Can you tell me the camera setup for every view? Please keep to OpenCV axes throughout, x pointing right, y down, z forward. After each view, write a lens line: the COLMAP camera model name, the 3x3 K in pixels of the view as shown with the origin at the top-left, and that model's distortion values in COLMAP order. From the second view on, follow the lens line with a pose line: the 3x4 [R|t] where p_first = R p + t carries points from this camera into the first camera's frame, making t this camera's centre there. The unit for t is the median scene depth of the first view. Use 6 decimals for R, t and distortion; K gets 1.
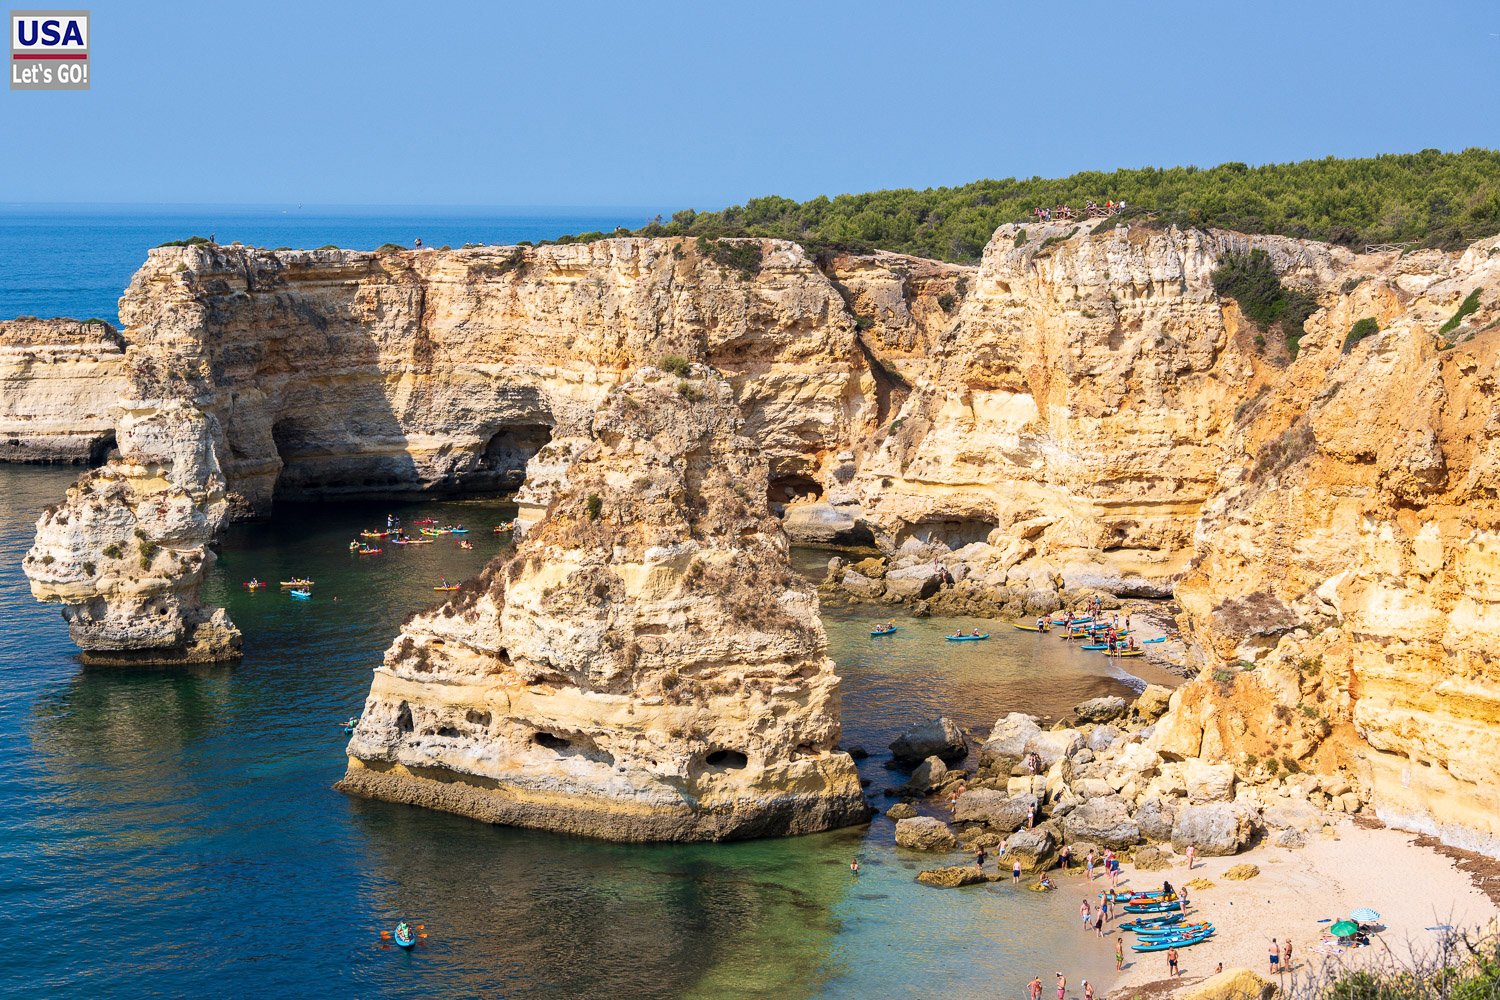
lens RADIAL K [[2843.0, 0, 750.0], [0, 2843.0, 500.0], [0, 0, 1]] dist [-0.003028, -0.017445]
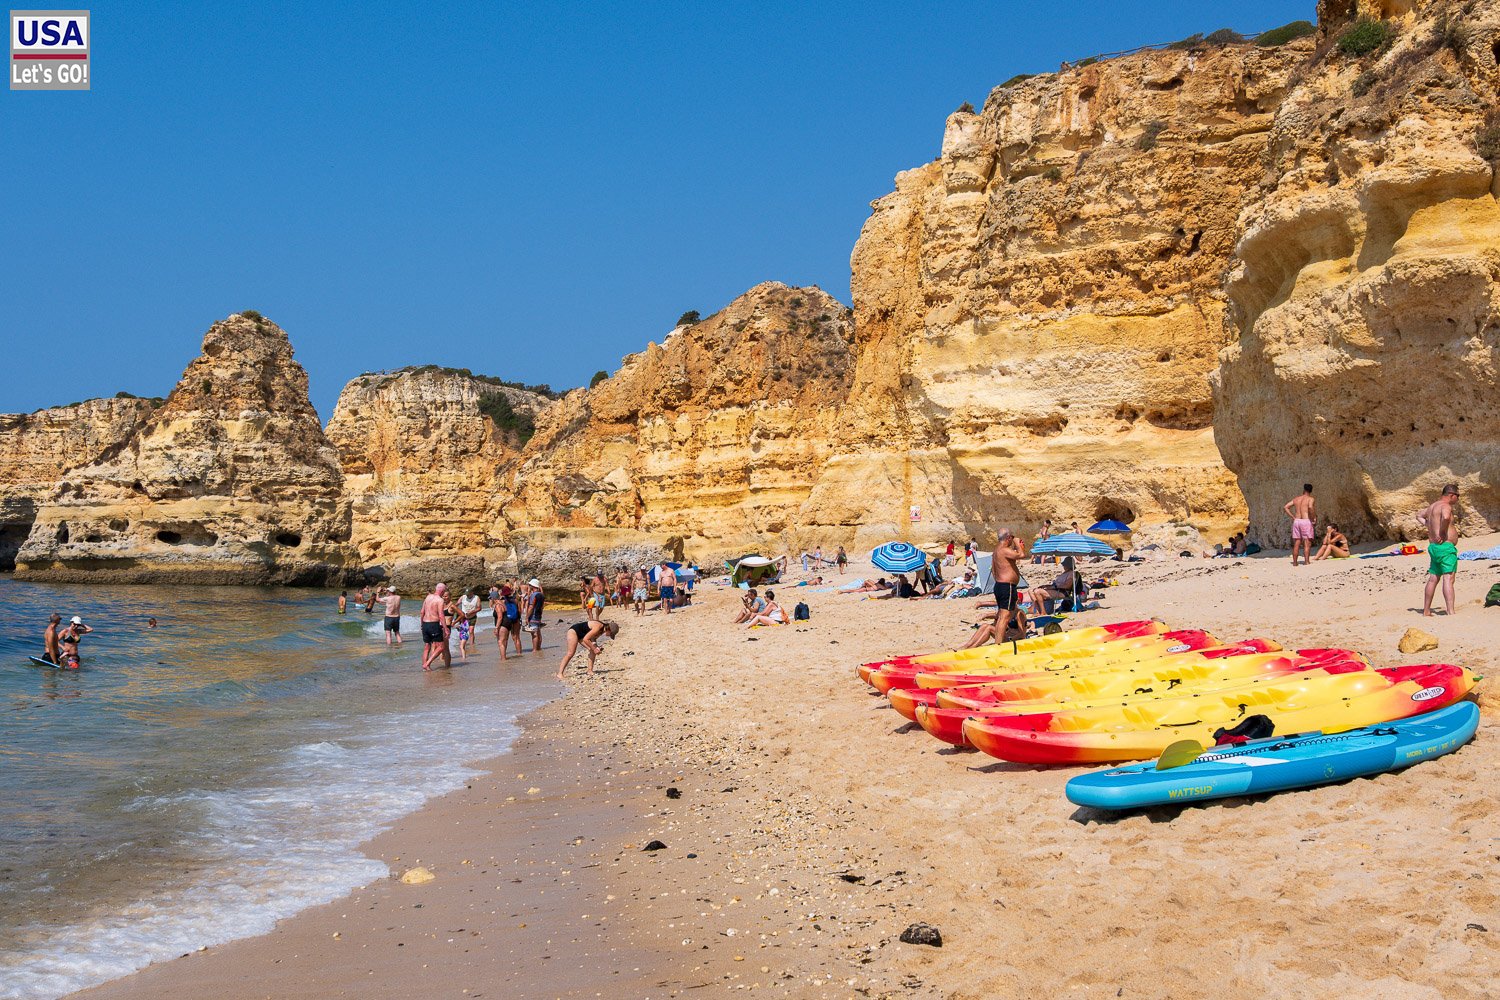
lens RADIAL K [[1565.5, 0, 747.2], [0, 1565.5, 506.9], [0, 0, 1]] dist [-0.008430, -0.009195]
pose [[0.912647, 0.029555, 0.407680, -0.086260], [0.028919, 0.990214, -0.136526, 0.129277], [-0.407725, 0.136389, 0.902861, 0.037911]]
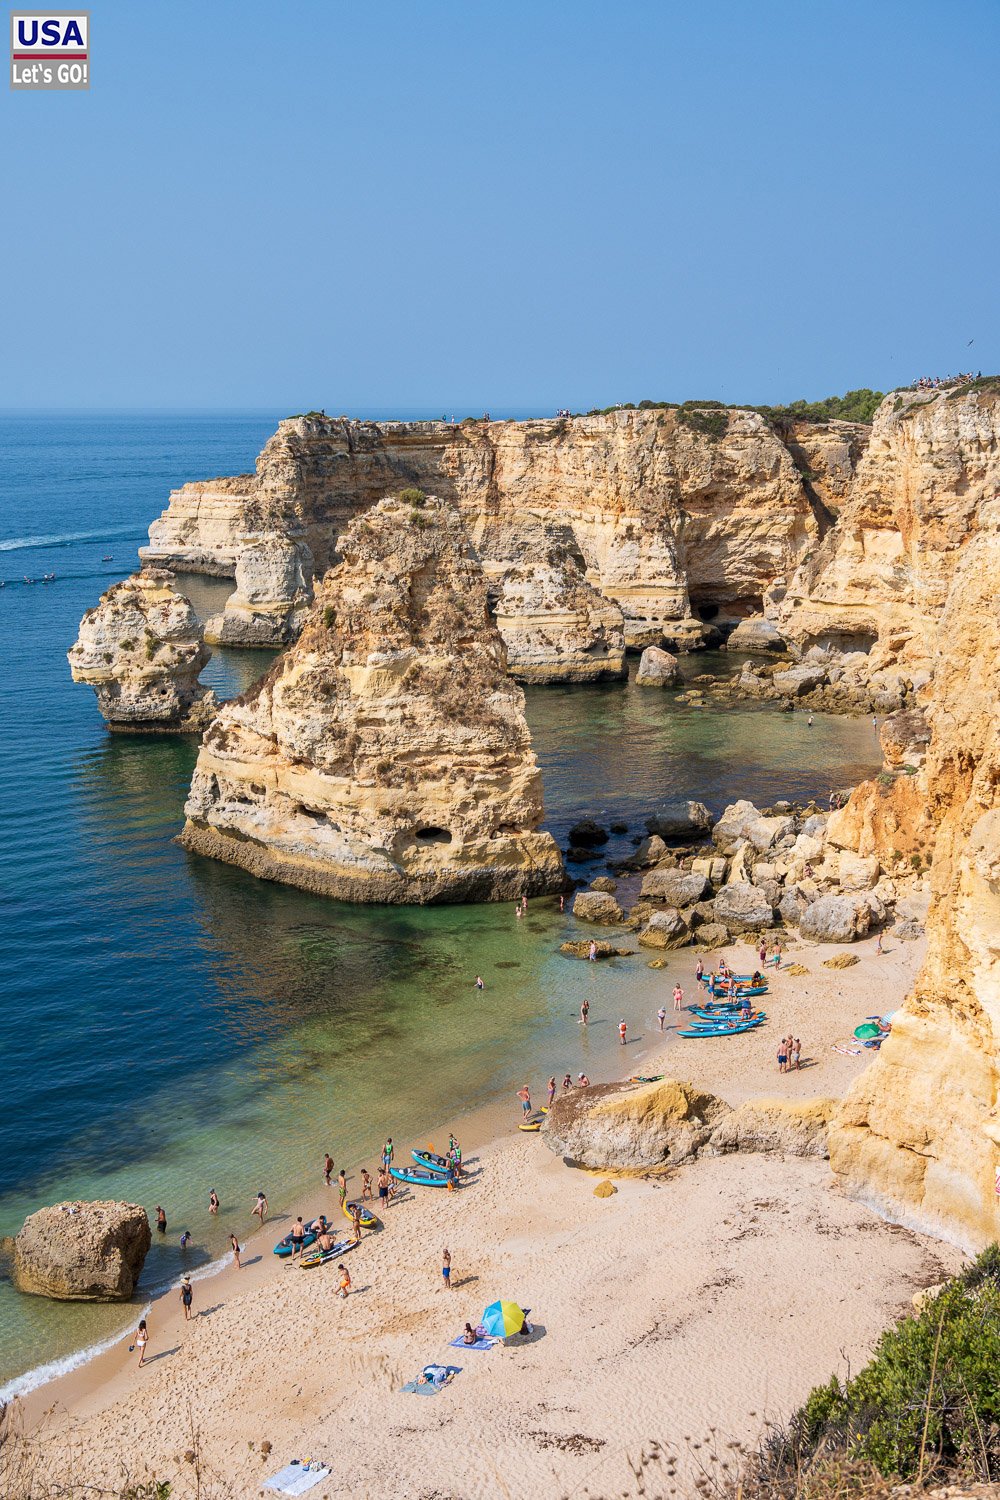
lens RADIAL K [[1930.5, 0, 487.9], [0, 1930.5, 752.1], [0, 0, 1]] dist [0.004596, 0.004931]
pose [[0.973730, 0.033395, -0.225245, 0.120805], [-0.016919, 0.997064, 0.074685, -0.001748], [0.227078, -0.068912, 0.971435, 0.146748]]
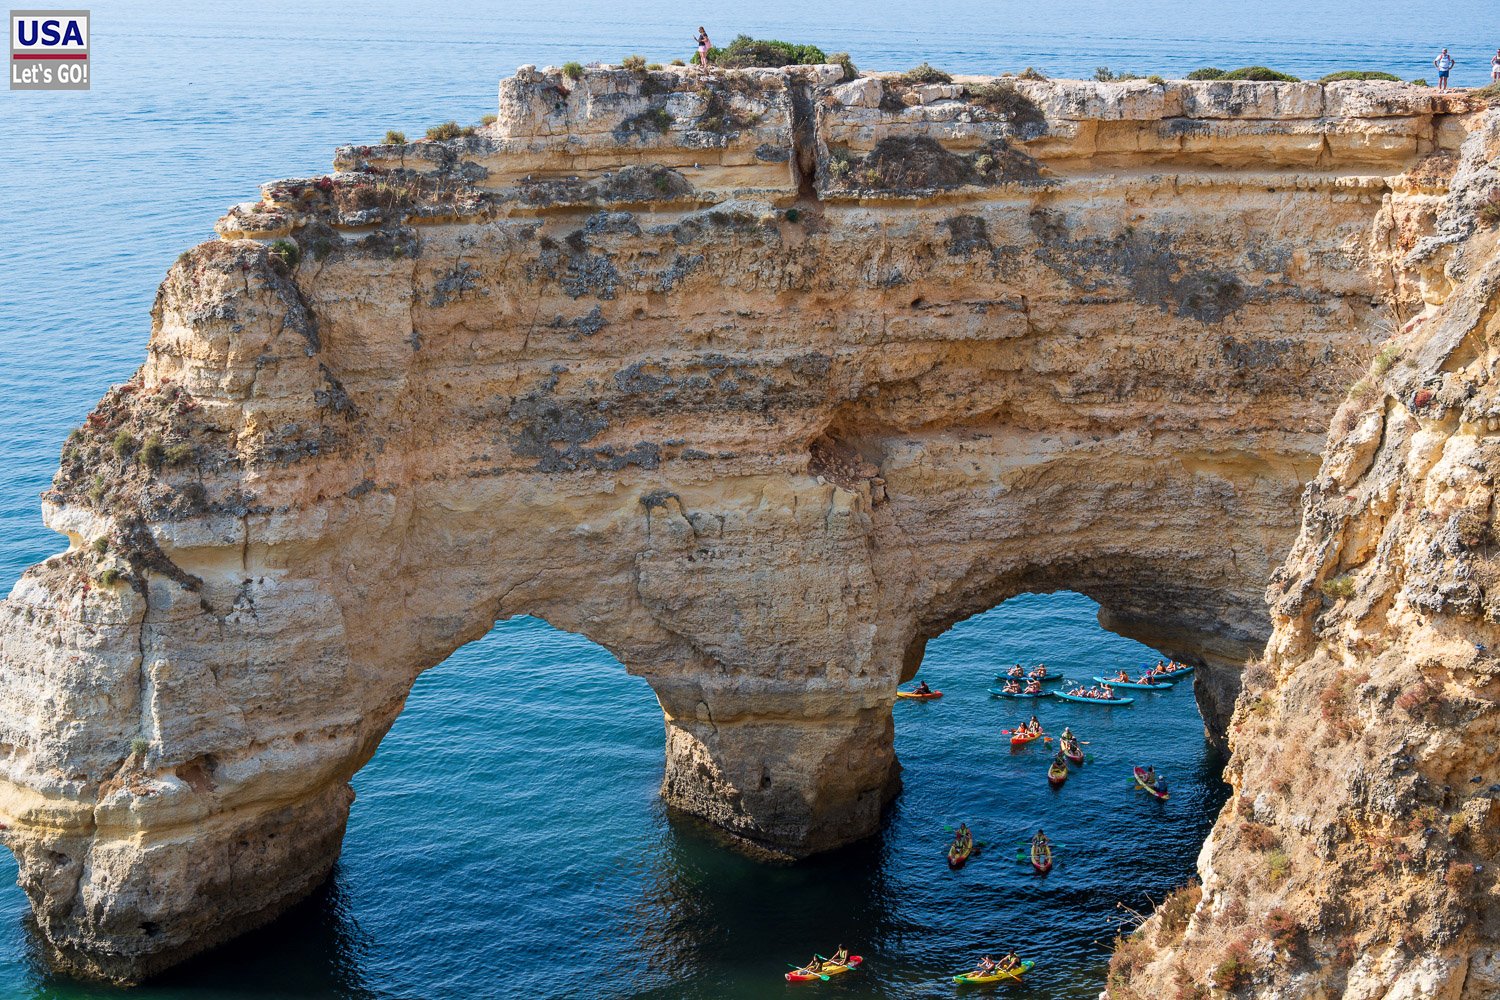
lens RADIAL K [[2424.9, 0, 750.0], [0, 2424.9, 500.0], [0, 0, 1]] dist [0.011506, -0.042084]
pose [[0.450549, 0.192149, -0.871828, 0.105584], [-0.085125, 0.981360, 0.172298, -0.109127], [0.888684, -0.003415, 0.458507, 1.064604]]
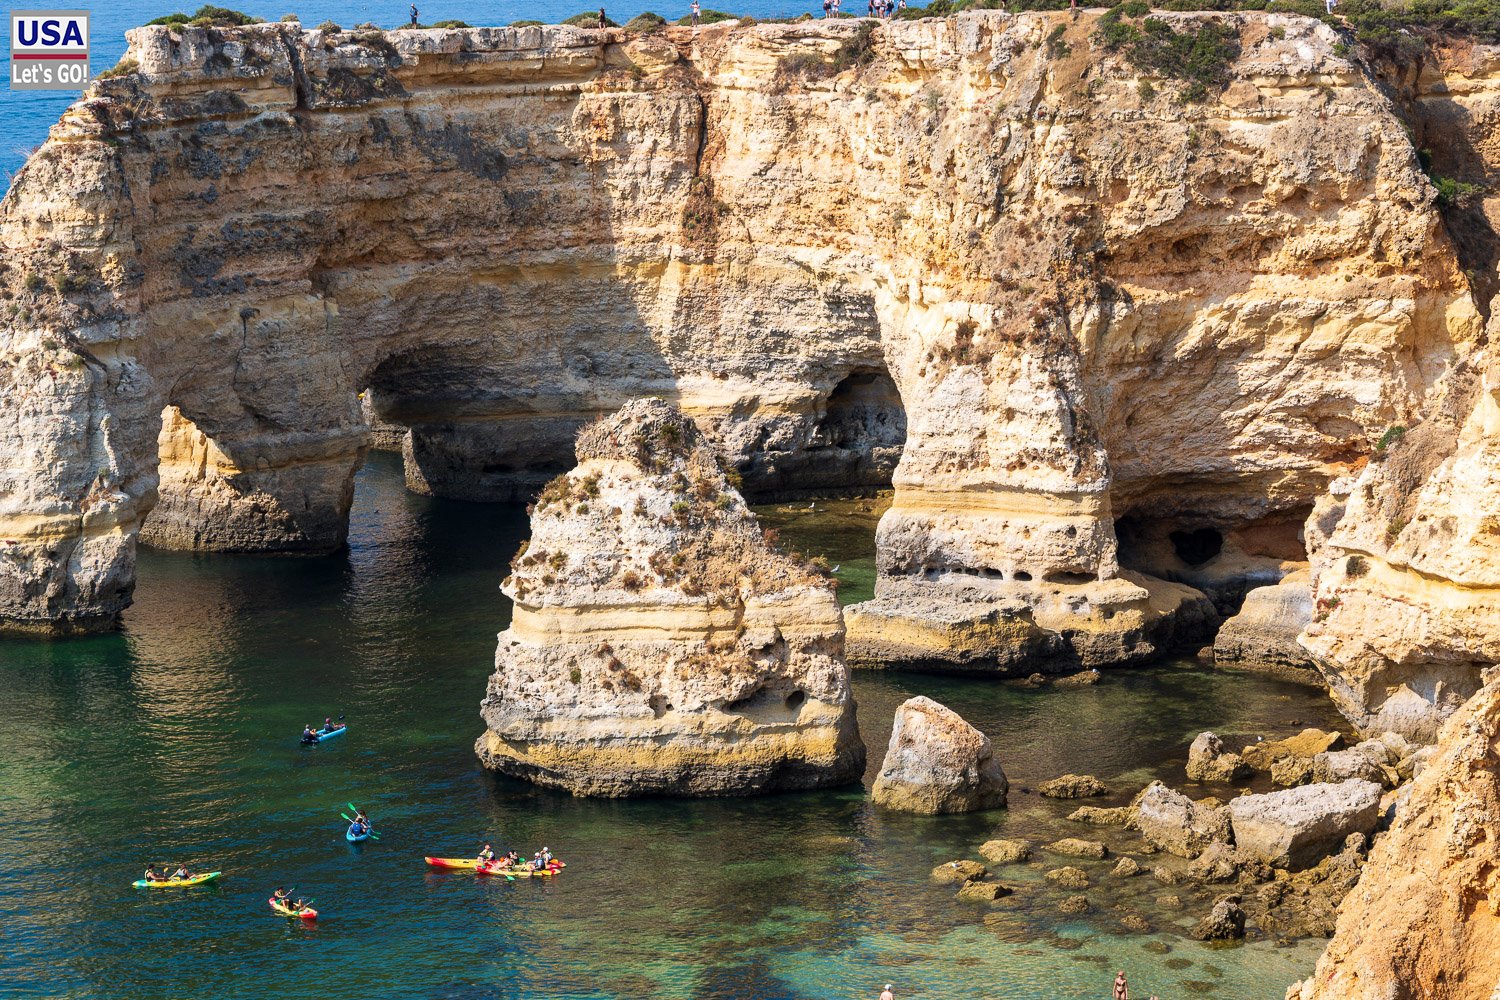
lens RADIAL K [[4067.3, 0, 750.0], [0, 4067.3, 500.0], [0, 0, 1]] dist [0.013780, -0.262332]
pose [[0.944451, 0.040526, -0.326145, 0.185323], [-0.025343, 0.998394, 0.050670, -0.051935], [0.327675, -0.039590, 0.943961, 0.392510]]
